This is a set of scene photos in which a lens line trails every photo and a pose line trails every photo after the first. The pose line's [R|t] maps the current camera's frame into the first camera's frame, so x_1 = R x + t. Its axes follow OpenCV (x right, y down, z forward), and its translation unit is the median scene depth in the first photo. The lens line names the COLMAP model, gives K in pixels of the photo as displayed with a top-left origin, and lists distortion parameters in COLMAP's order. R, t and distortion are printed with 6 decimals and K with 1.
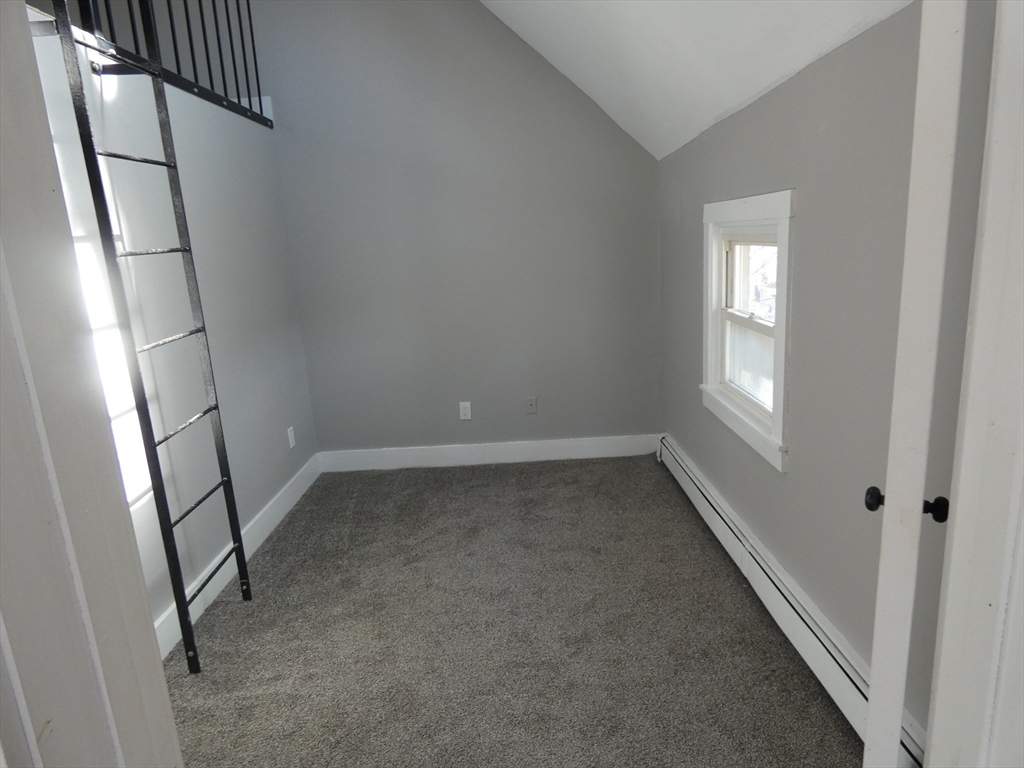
lens RADIAL K [[619.5, 0, 515.6], [0, 619.5, 378.1], [0, 0, 1]] dist [0.005450, 0.002231]
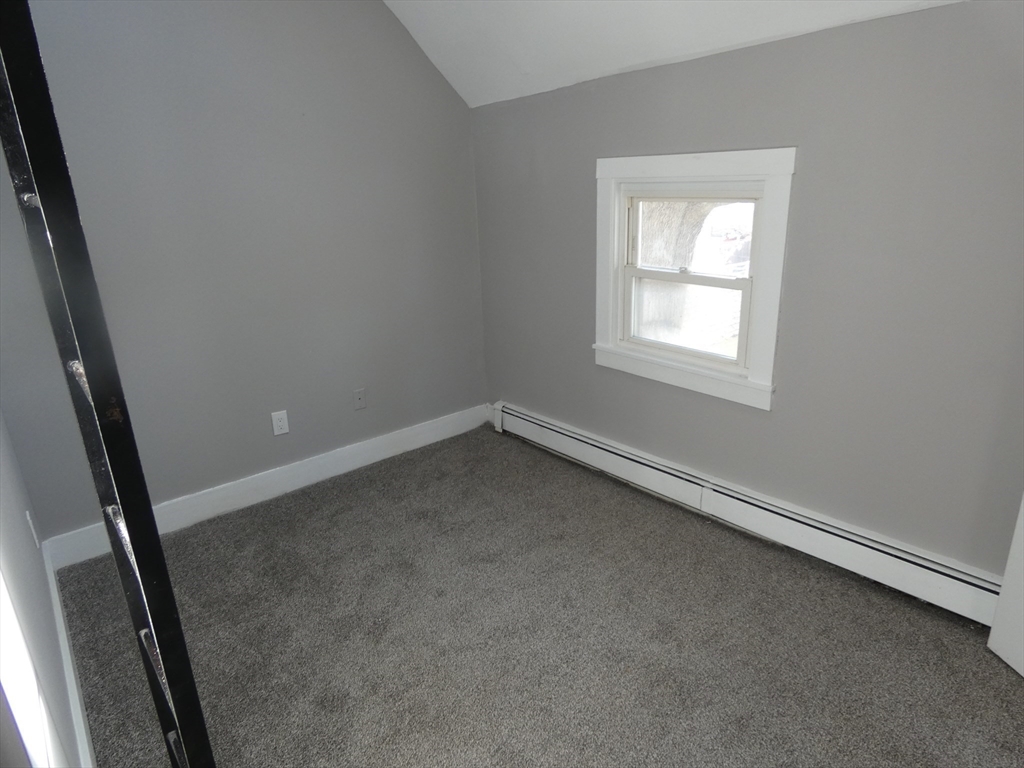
lens RADIAL K [[619.5, 0, 515.6], [0, 619.5, 378.1], [0, 0, 1]] dist [0.005450, 0.002231]
pose [[0.767674, -0.166422, 0.618854, -0.417352], [0.129683, 0.986055, 0.104301, -0.055542], [-0.627582, 0.000186, 0.778550, 0.300856]]
